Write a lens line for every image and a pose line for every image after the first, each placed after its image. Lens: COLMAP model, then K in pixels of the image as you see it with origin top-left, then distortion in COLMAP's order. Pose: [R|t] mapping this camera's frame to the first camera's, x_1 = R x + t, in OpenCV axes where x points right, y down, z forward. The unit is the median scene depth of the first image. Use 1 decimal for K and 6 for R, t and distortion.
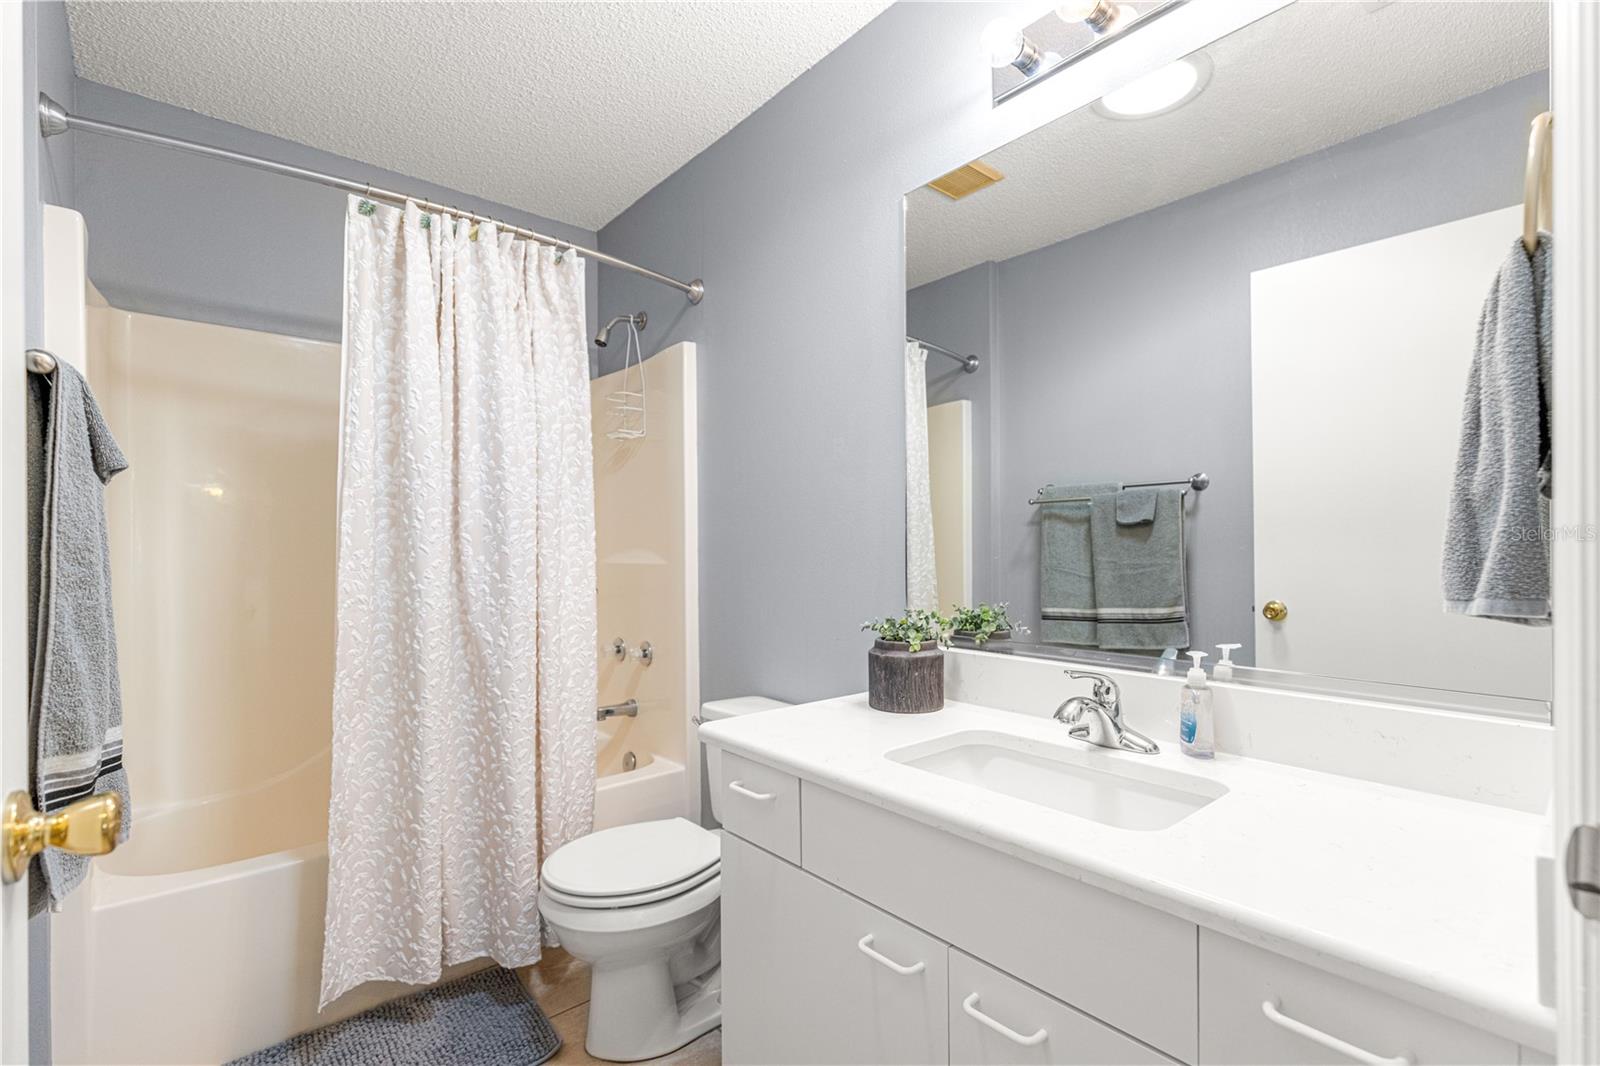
lens RADIAL K [[719.8, 0, 804.8], [0, 719.8, 556.2], [0, 0, 1]] dist [0.005066, 0.000779]
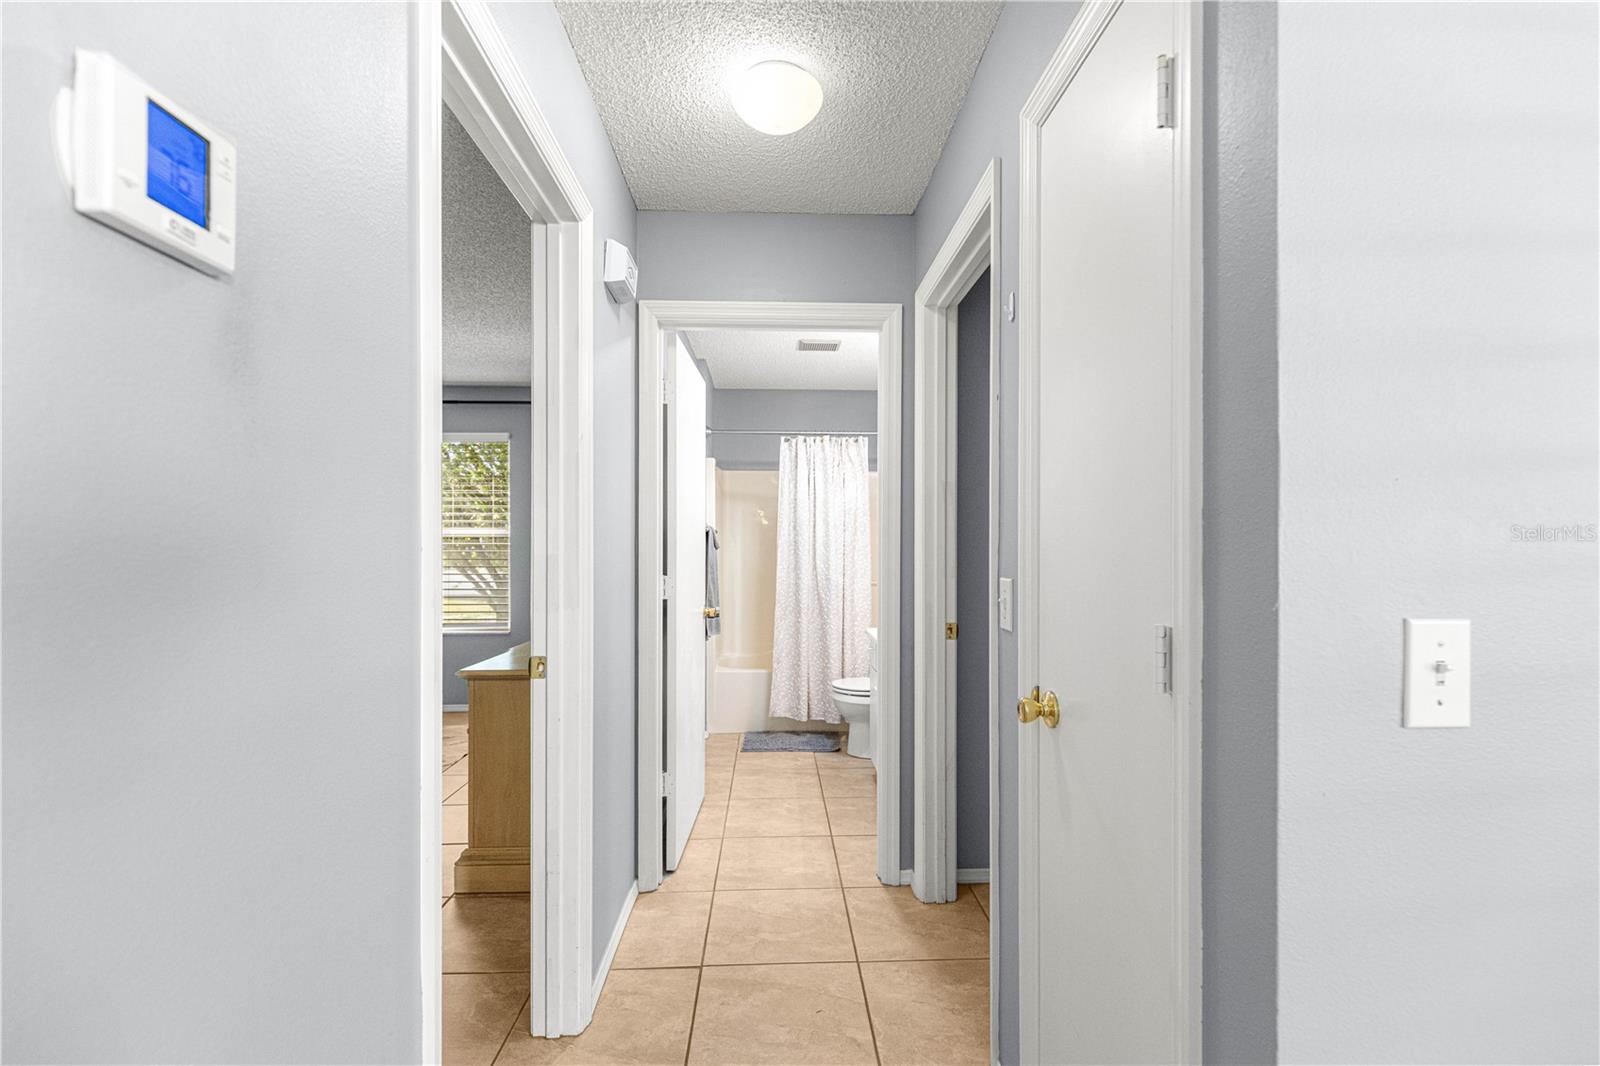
lens RADIAL K [[719.8, 0, 804.8], [0, 719.8, 556.2], [0, 0, 1]] dist [0.005066, 0.000779]
pose [[0.784983, 0.010115, -0.619435, 1.160325], [-0.005611, 0.999942, 0.009218, -0.057410], [0.619493, -0.003760, 0.784994, -1.126807]]
